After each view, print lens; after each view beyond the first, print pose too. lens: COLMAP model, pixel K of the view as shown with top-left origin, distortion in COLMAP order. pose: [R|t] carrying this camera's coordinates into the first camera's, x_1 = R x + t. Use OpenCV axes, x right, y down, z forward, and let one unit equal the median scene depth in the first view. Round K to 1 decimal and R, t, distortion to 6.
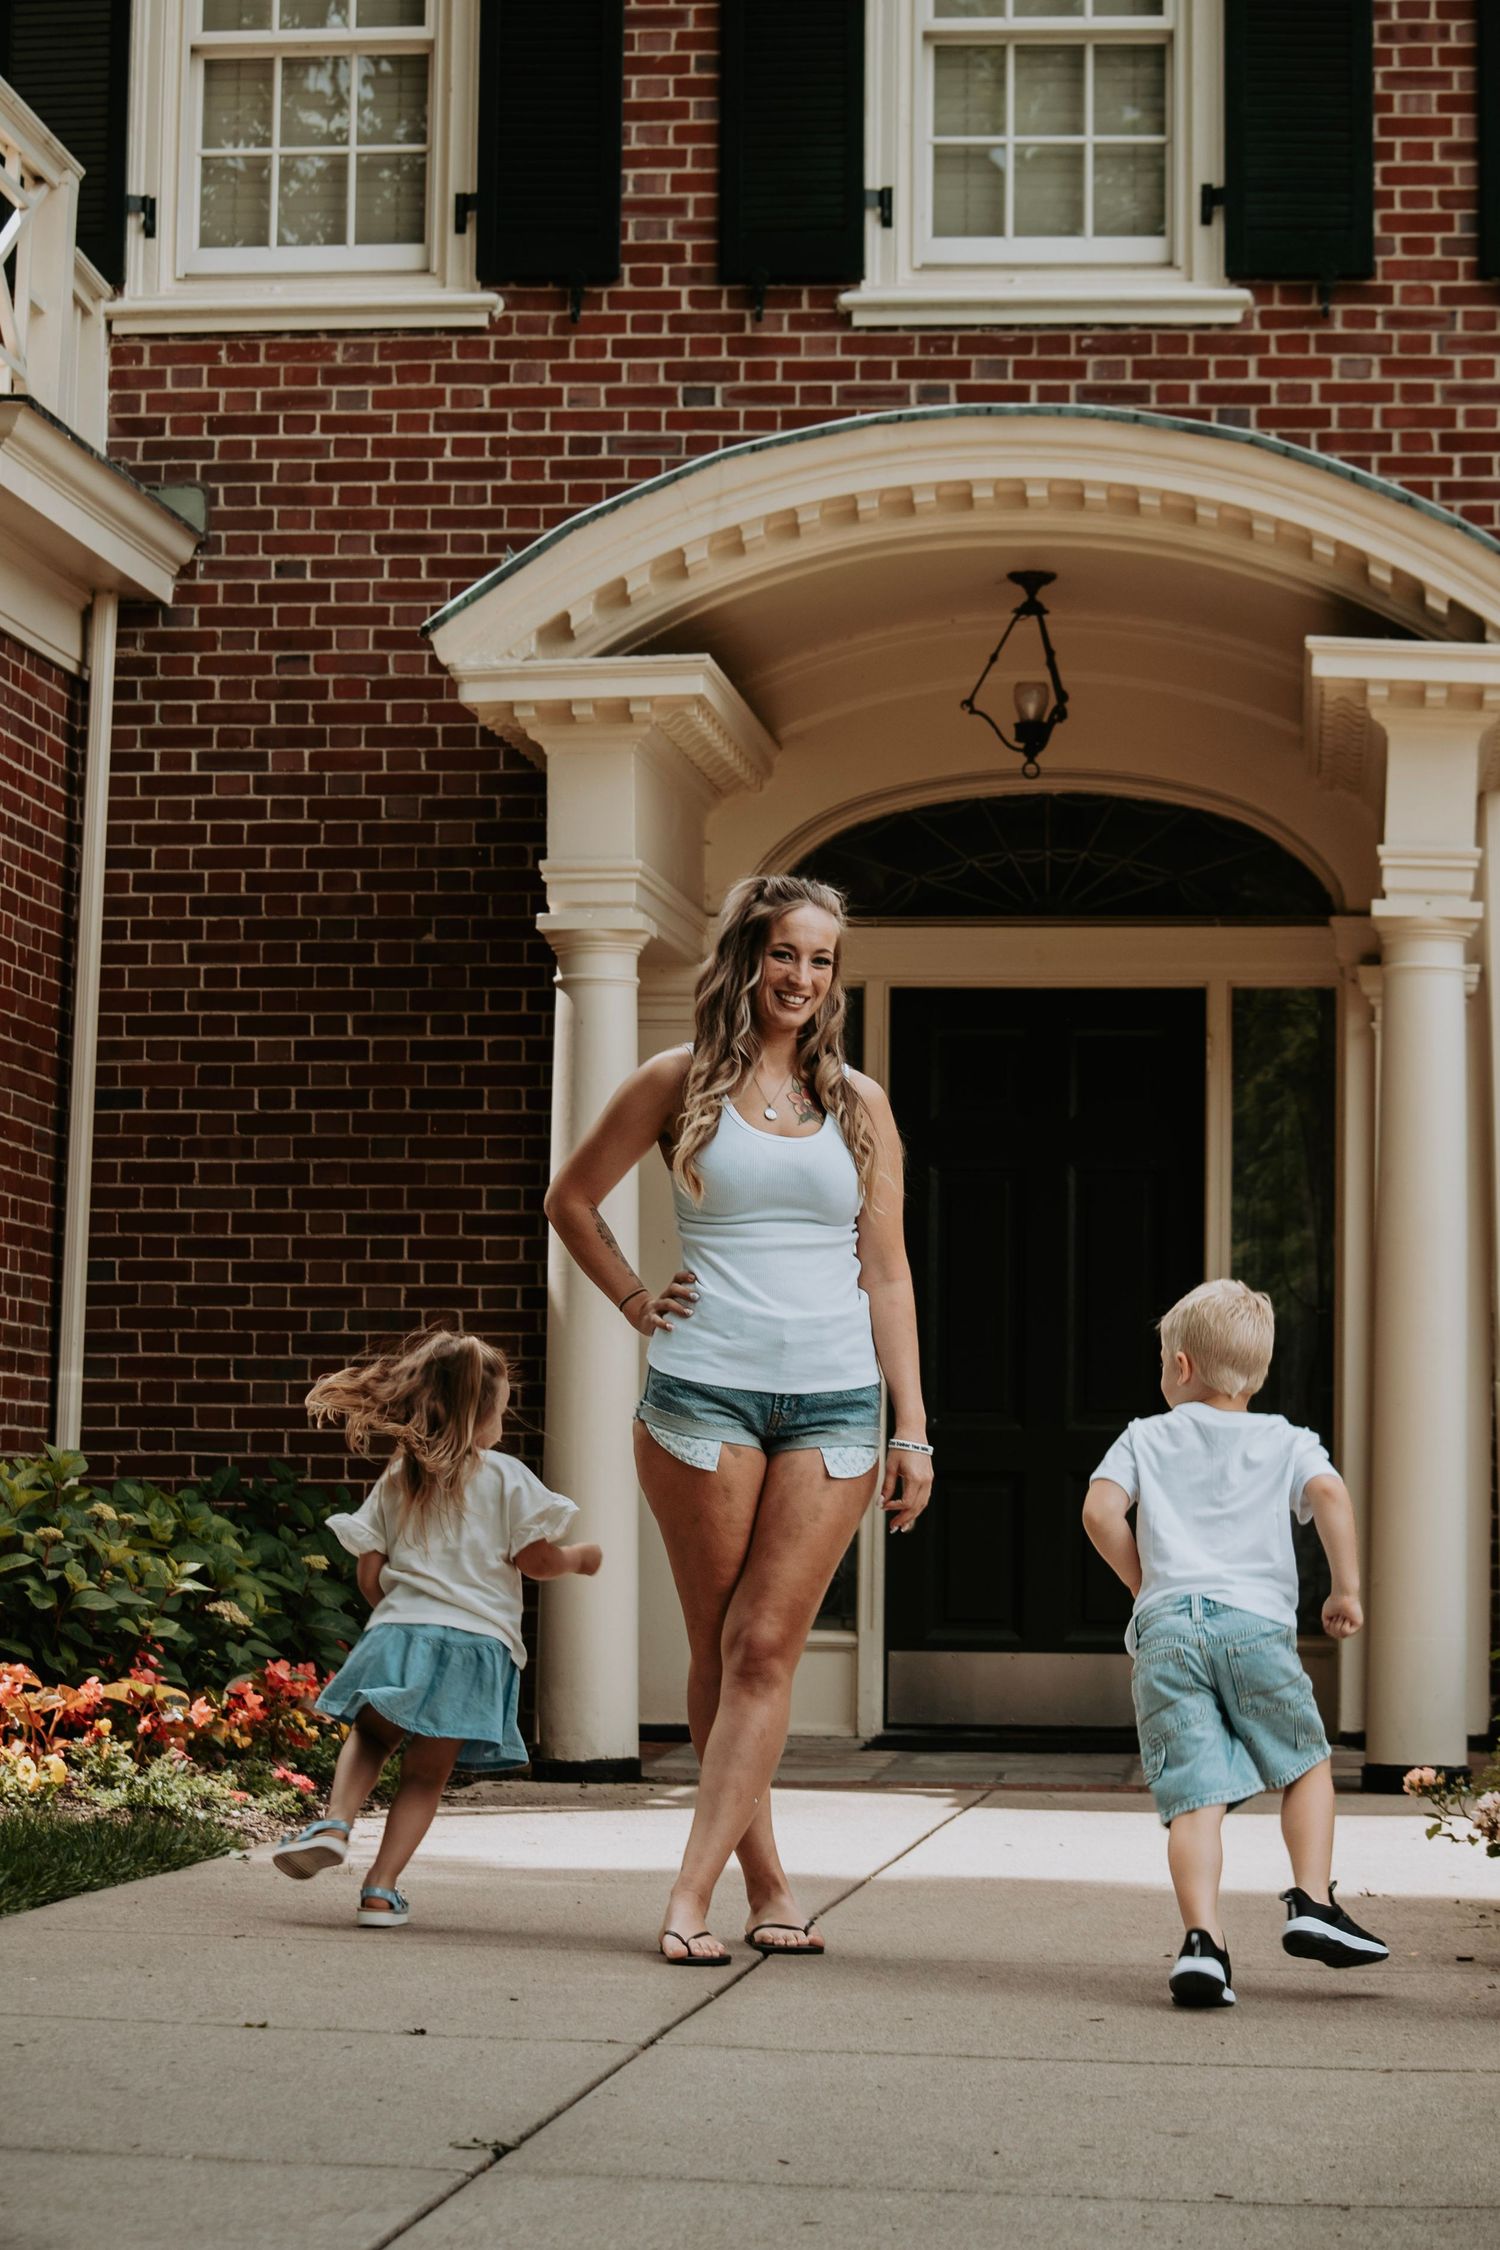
lens RADIAL K [[5644.2, 0, 745.8], [0, 5644.2, 1119.3], [0, 0, 1]] dist [-0.251010, 0.000000]
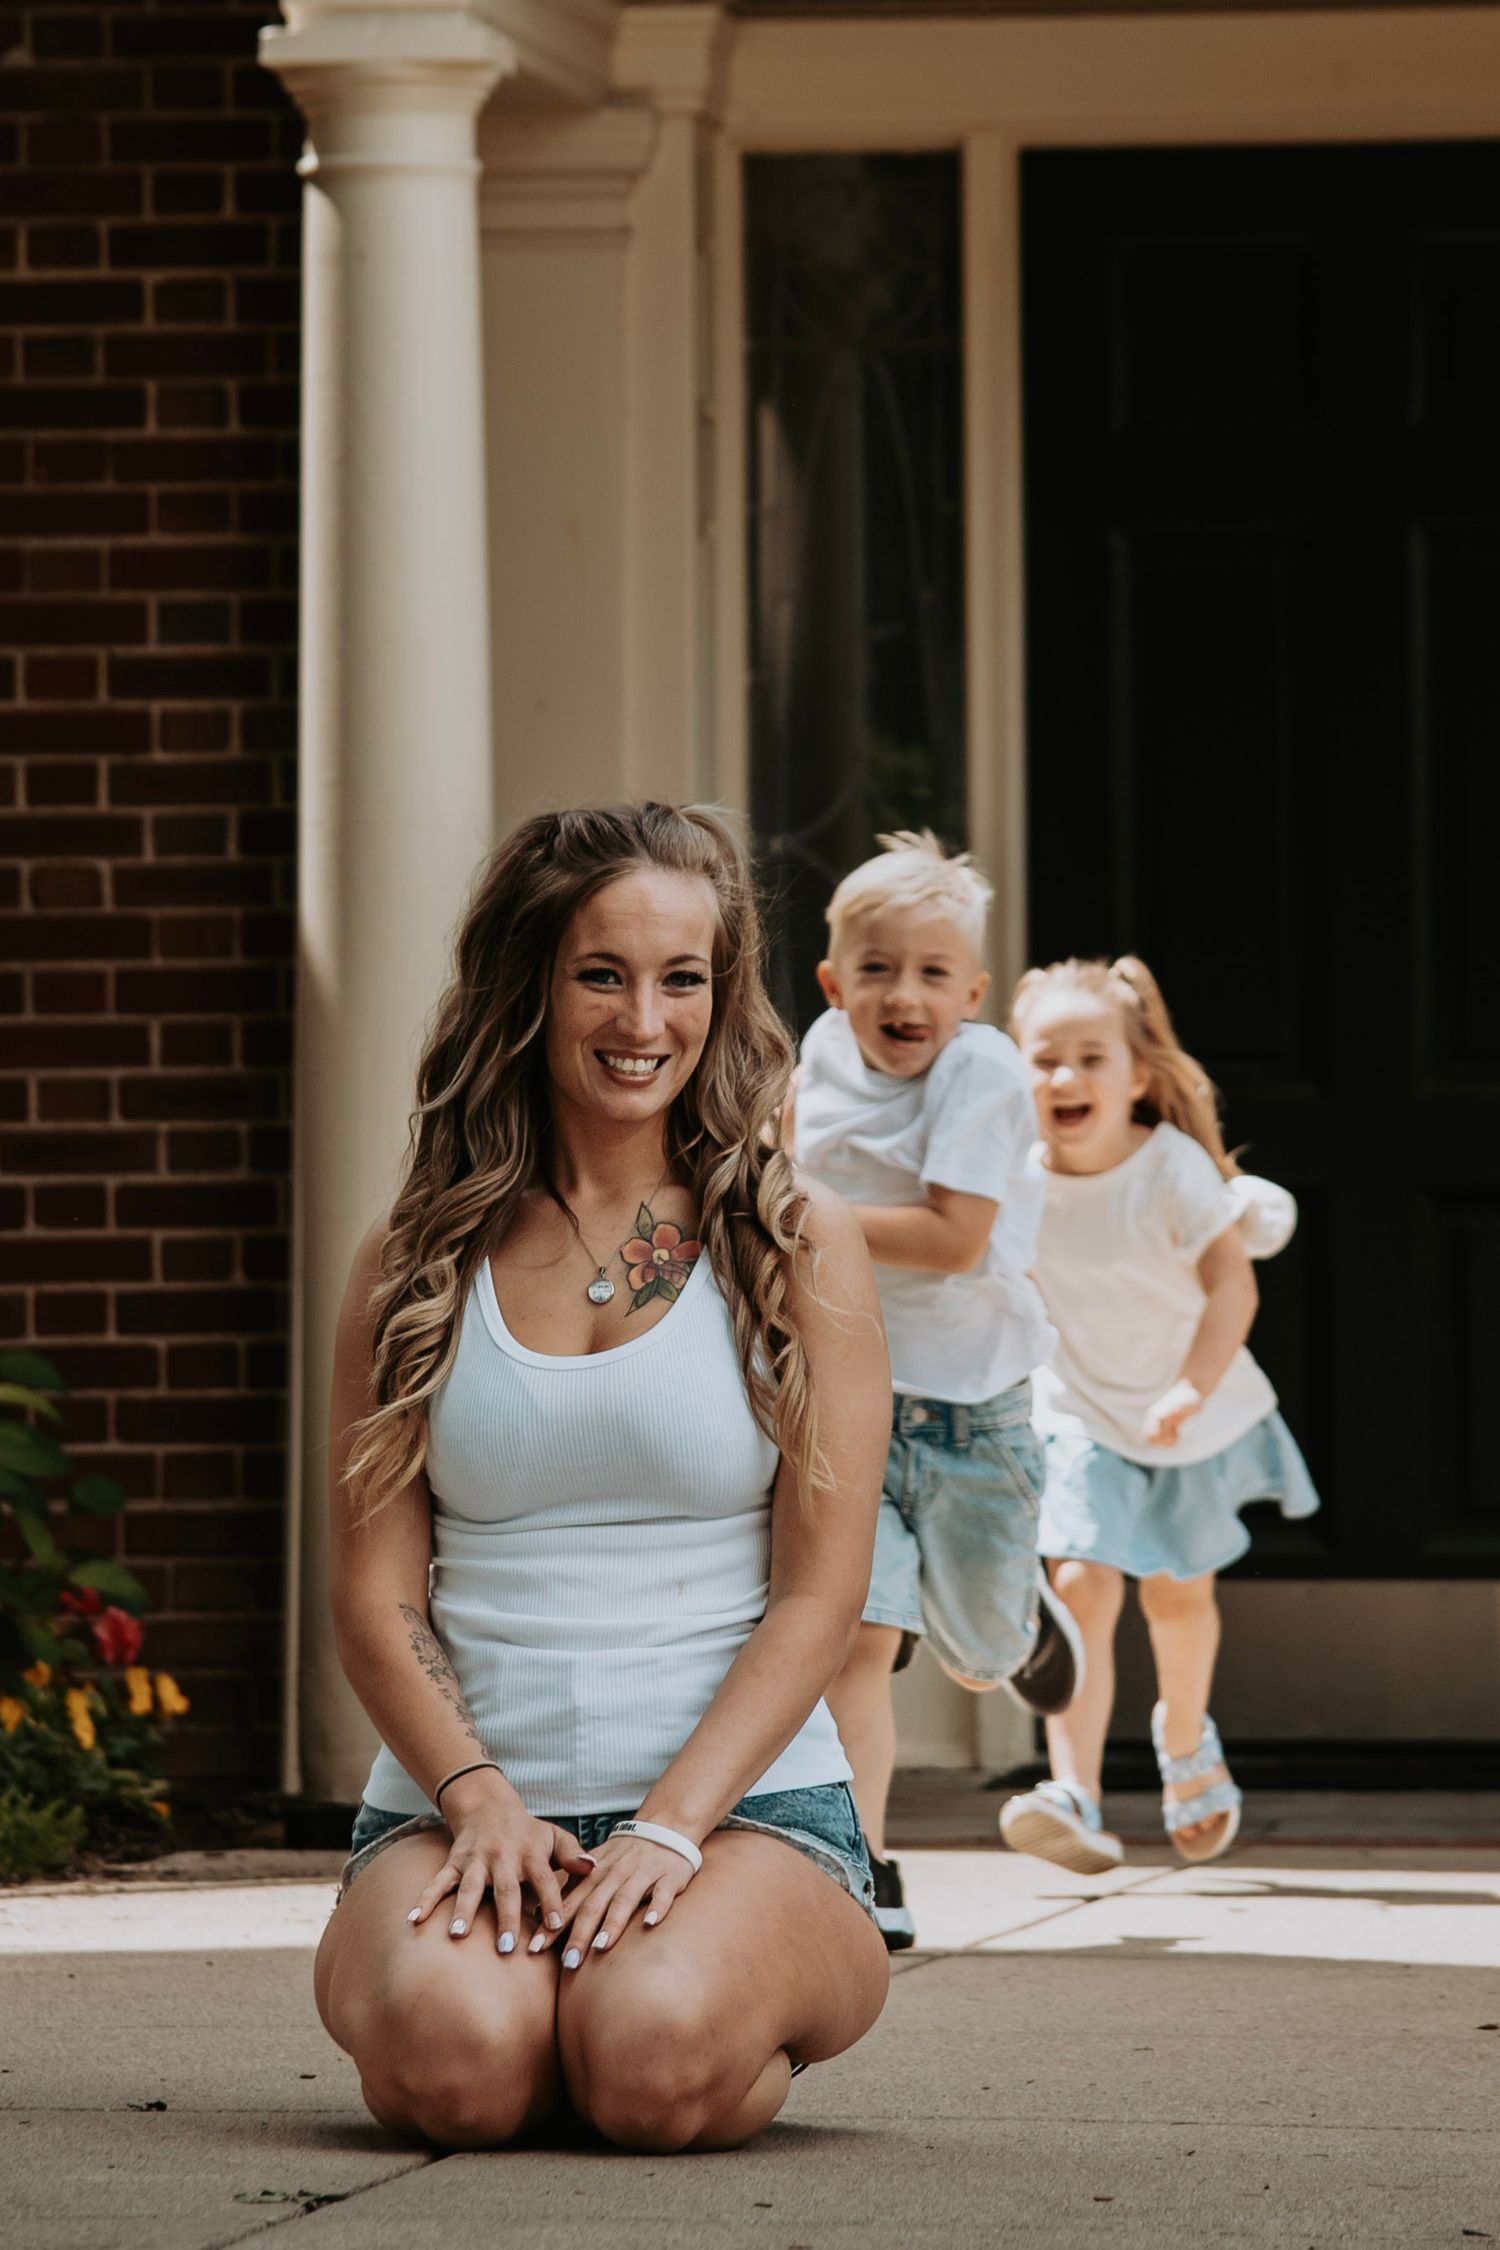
lens RADIAL K [[15271.6, 0, 803.3], [0, 15271.6, 837.4], [0, 0, 1]] dist [1.453928, 0.000000]
pose [[0.999818, -0.018933, 0.002547, 0.003652], [0.018834, 0.999224, 0.034604, -0.010794], [-0.003200, -0.034549, 0.999398, -0.261663]]
